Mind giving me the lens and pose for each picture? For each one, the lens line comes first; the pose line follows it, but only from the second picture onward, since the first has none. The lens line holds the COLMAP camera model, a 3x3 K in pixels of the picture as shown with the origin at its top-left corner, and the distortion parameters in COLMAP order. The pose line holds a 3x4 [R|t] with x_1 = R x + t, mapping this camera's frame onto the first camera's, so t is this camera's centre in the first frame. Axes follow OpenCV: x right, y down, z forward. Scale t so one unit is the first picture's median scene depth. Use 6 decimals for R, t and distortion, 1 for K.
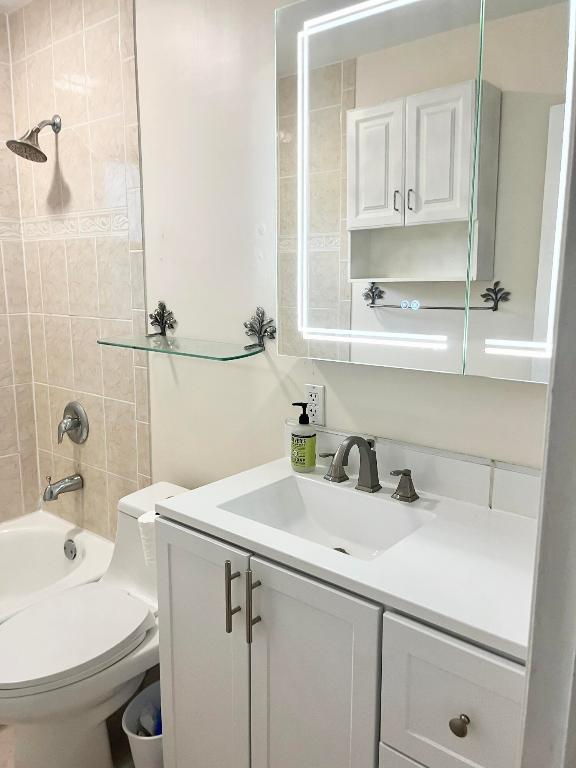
lens RADIAL K [[586.3, 0, 290.8], [0, 586.3, 393.1], [0, 0, 1]] dist [0.080978, -0.107200]
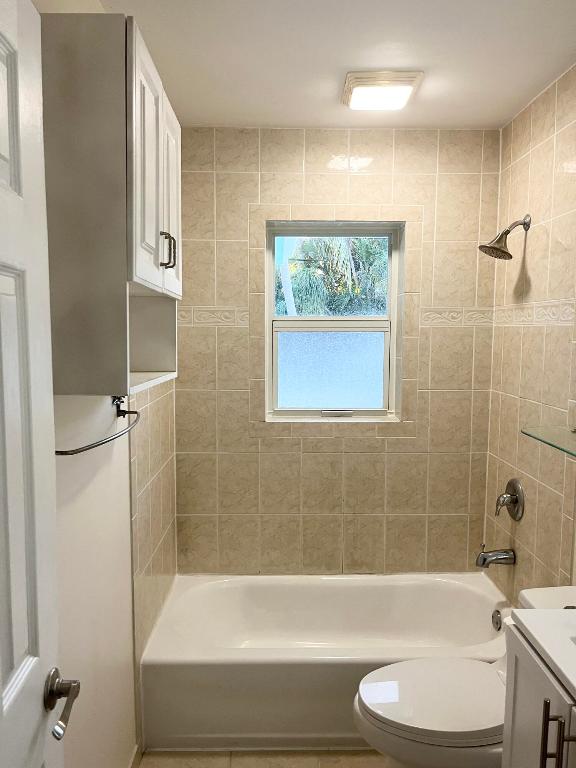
lens RADIAL K [[591.7, 0, 288.0], [0, 591.7, 384.0], [0, 0, 1]] dist [0.126516, -0.175564]
pose [[0.627372, 0.072552, -0.775333, 0.191858], [-0.134478, 0.990786, -0.016102, -0.080579], [0.767021, 0.114367, 0.631347, 0.008664]]
